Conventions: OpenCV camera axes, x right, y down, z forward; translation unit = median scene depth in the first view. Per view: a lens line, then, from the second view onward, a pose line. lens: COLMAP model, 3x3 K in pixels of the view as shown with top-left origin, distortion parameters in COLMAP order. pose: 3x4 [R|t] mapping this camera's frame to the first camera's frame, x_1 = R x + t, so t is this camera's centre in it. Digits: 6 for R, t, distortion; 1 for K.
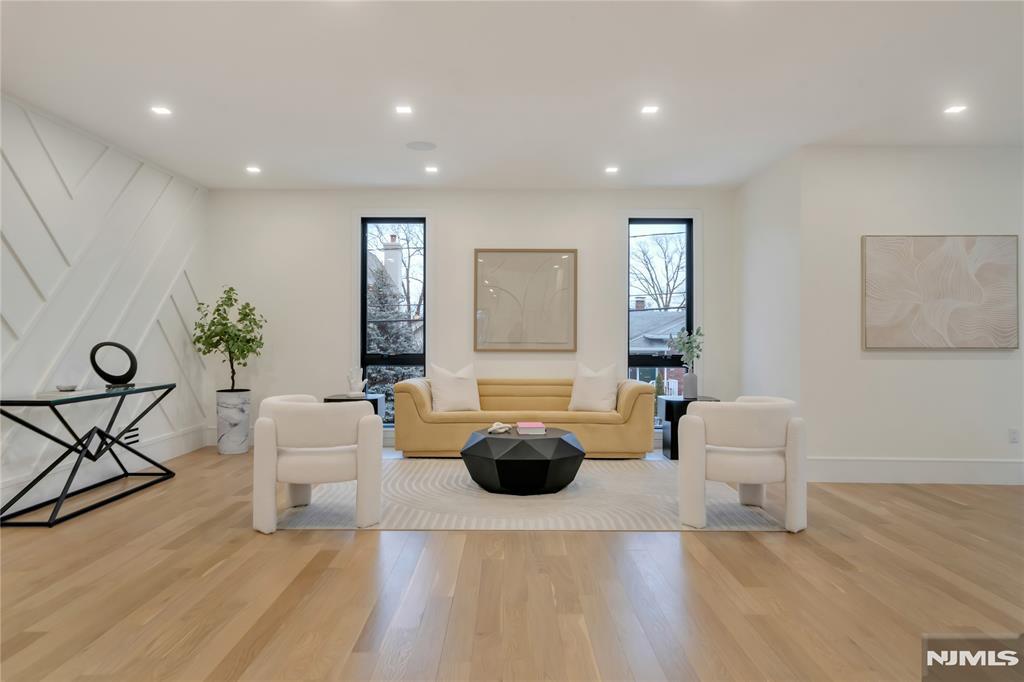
lens RADIAL K [[693.4, 0, 510.1], [0, 693.4, 333.8], [0, 0, 1]] dist [-0.000592, 0.001871]
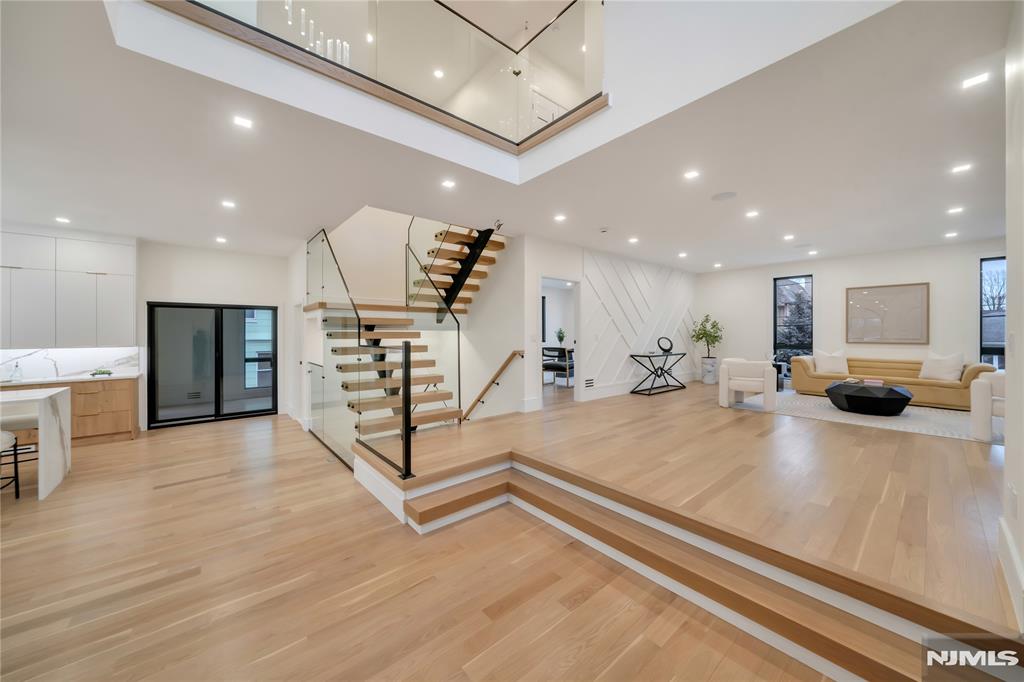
lens RADIAL K [[362.1, 0, 508.0], [0, 362.1, 332.9], [0, 0, 1]] dist [-0.002933, -0.000235]
pose [[0.641857, -0.002569, -0.766820, 0.137538], [0.004408, 0.999990, 0.000340, -0.007690], [0.766812, -0.003598, 0.641862, -0.402861]]
